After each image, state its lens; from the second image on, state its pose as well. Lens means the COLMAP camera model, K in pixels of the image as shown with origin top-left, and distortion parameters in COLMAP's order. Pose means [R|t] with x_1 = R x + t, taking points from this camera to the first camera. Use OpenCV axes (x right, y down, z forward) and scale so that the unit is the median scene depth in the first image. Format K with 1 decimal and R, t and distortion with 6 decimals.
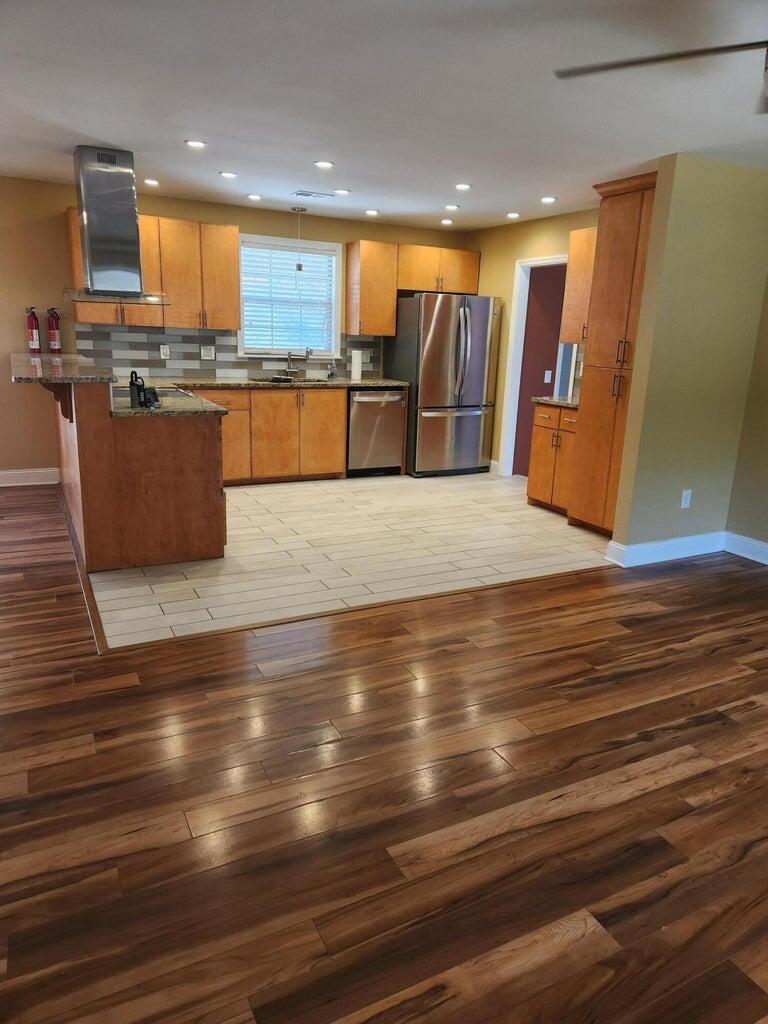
lens RADIAL K [[682.5, 0, 386.1], [0, 682.5, 502.3], [0, 0, 1]] dist [0.063098, -0.057241]
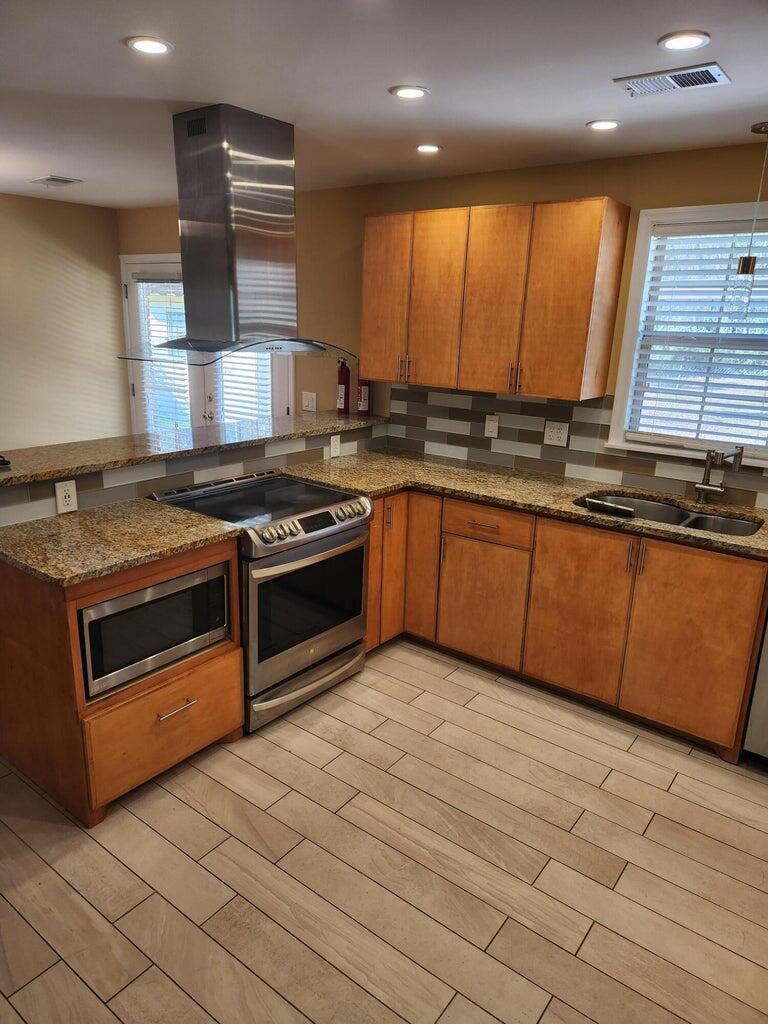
lens RADIAL K [[678.1, 0, 380.9], [0, 678.1, 516.3], [0, 0, 1]] dist [0.066444, -0.055402]
pose [[0.427871, 0.226081, -0.875108, 0.194723], [-0.238148, 0.962197, 0.132142, -0.196846], [0.871901, 0.151866, 0.465537, 0.634829]]
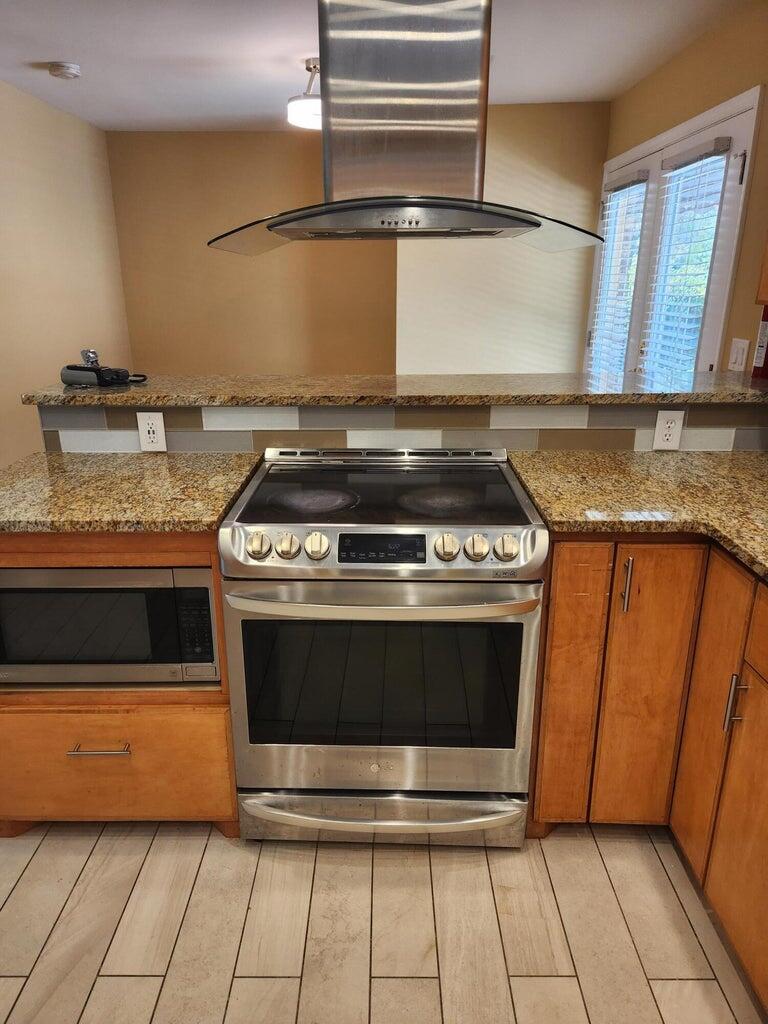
lens RADIAL K [[678.1, 0, 381.7], [0, 678.1, 510.9], [0, 0, 1]] dist [0.066444, -0.055402]
pose [[-0.473146, 0.246293, -0.845856, -0.025283], [-0.233987, 0.890511, 0.390181, -0.230063], [0.849343, 0.382532, -0.363712, 0.899427]]
